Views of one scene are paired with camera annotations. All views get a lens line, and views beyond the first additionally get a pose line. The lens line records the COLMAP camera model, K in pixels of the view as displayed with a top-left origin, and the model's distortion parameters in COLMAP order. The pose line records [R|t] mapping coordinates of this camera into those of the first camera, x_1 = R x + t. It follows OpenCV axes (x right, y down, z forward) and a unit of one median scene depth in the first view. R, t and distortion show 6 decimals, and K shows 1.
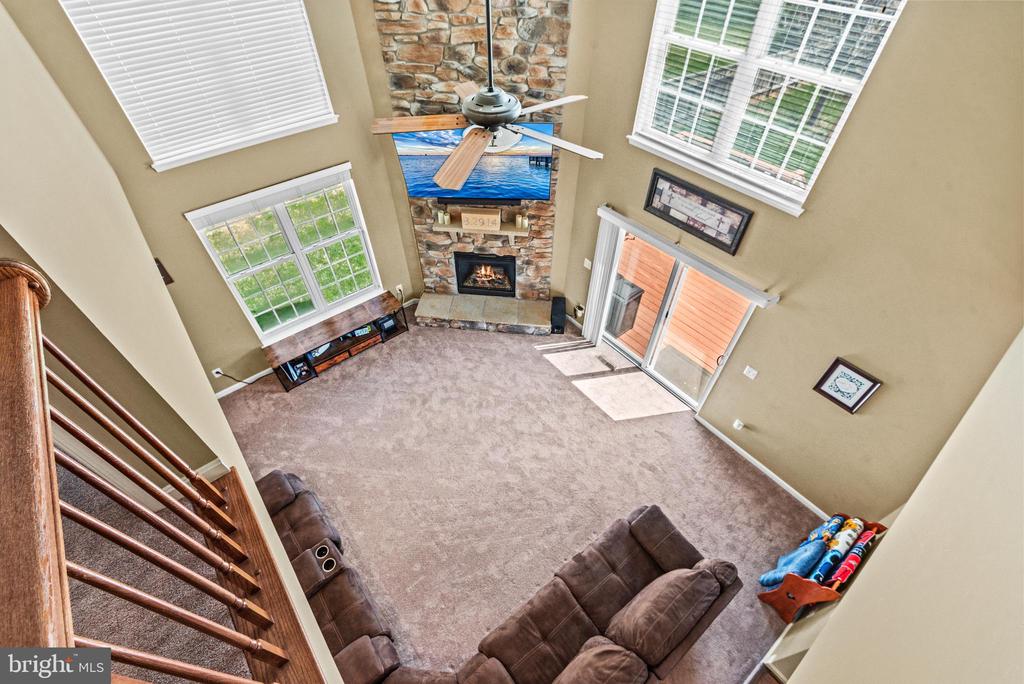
lens RADIAL K [[456.3, 0, 508.4], [0, 456.3, 347.7], [0, 0, 1]] dist [0.013678, -0.007891]
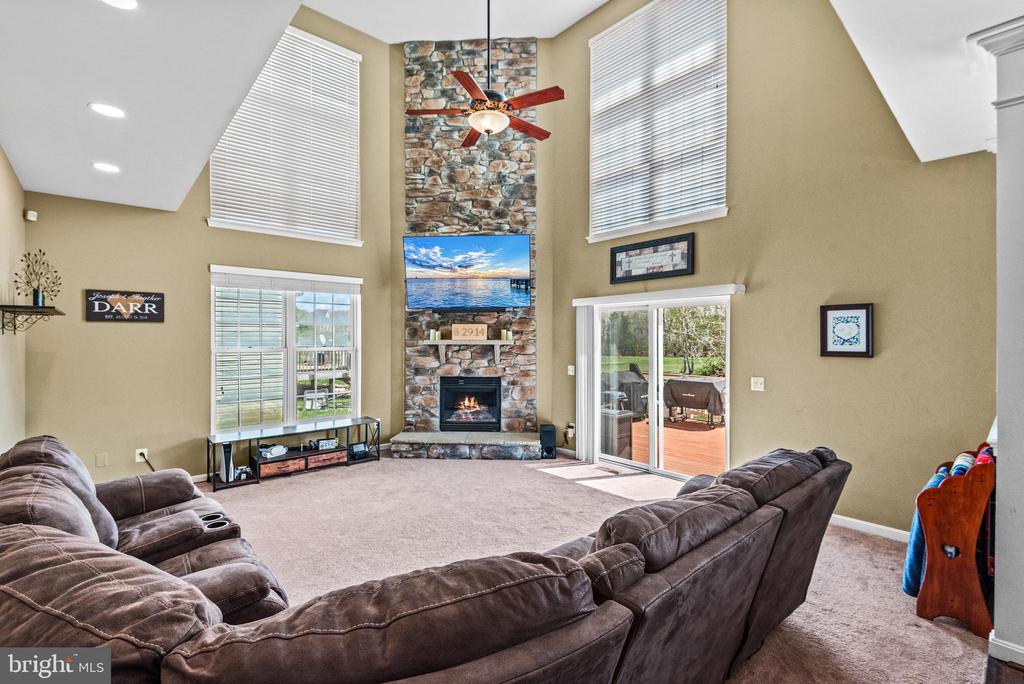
lens RADIAL K [[456.3, 0, 510.7], [0, 456.3, 339.1], [0, 0, 1]] dist [0.013678, -0.007891]
pose [[0.998374, 0.008446, 0.056378, -0.024494], [0.036030, 0.672917, -0.738840, 0.595142], [-0.044178, 0.739670, 0.671519, 0.292483]]
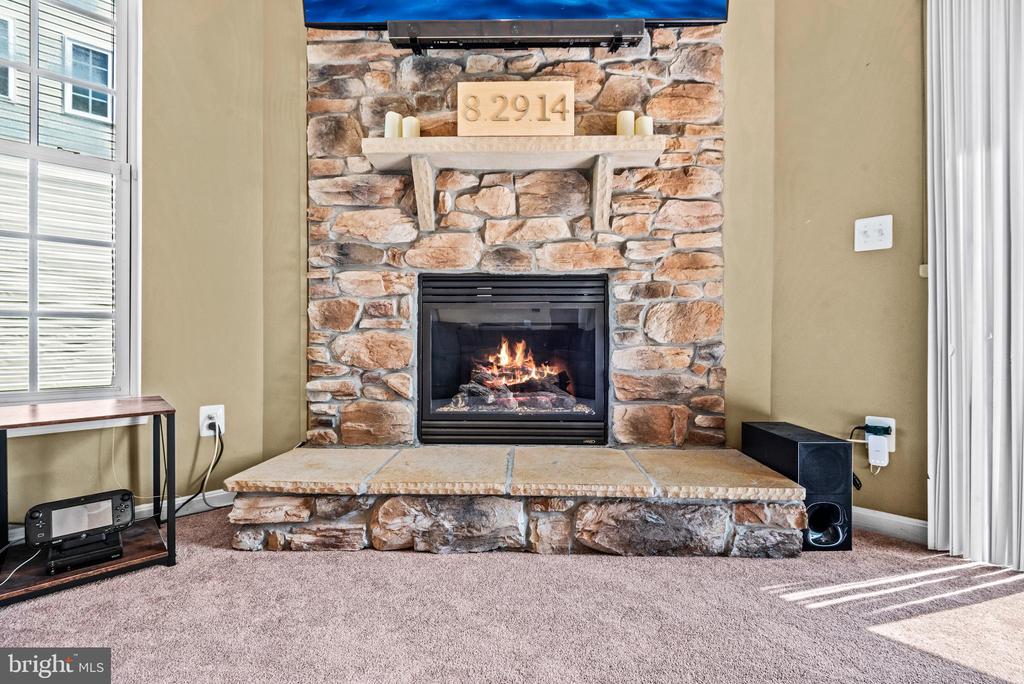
lens RADIAL K [[456.3, 0, 509.5], [0, 456.3, 344.0], [0, 0, 1]] dist [0.013678, -0.007891]
pose [[0.996287, 0.008948, 0.085632, -0.099031], [0.056849, 0.678589, -0.732315, 0.080462], [-0.064661, 0.734464, 0.675561, 0.975975]]
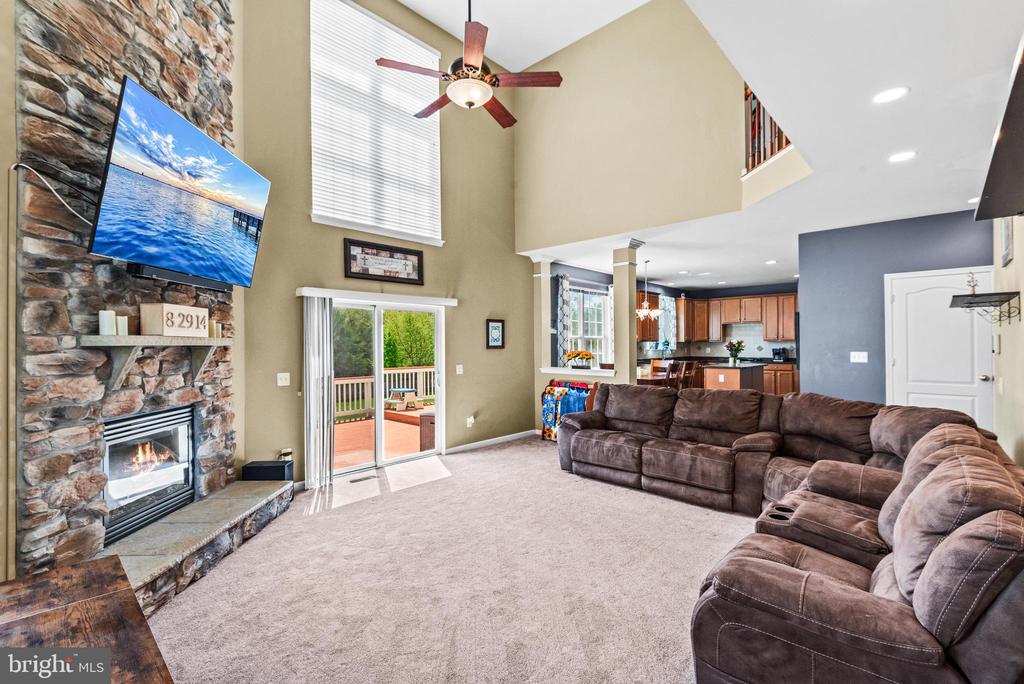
lens RADIAL K [[456.3, 0, 521.6], [0, 456.3, 341.1], [0, 0, 1]] dist [0.013678, -0.007891]
pose [[-0.170175, 0.016348, 0.985278, -0.750847], [0.735509, 0.667518, 0.115960, -0.020694], [-0.655795, 0.744414, -0.125619, 0.882439]]
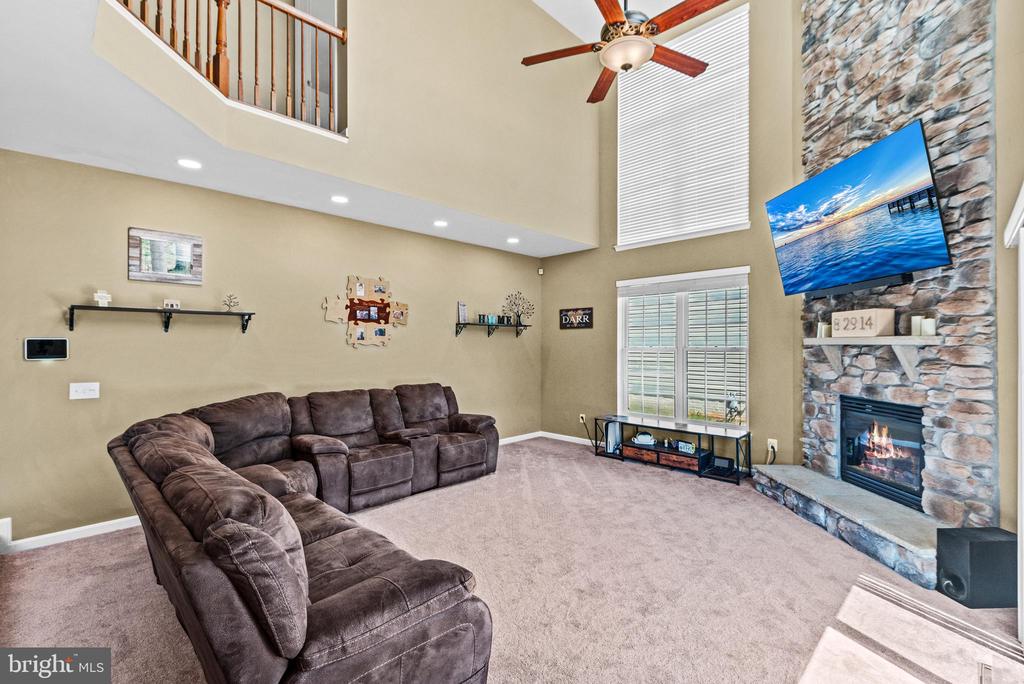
lens RADIAL K [[456.3, 0, 507.4], [0, 456.3, 339.8], [0, 0, 1]] dist [0.013678, -0.007891]
pose [[0.104854, -0.003505, -0.994481, 0.590978], [-0.738380, 0.669598, -0.080211, 0.174506], [0.666184, 0.742715, 0.067622, 0.691015]]
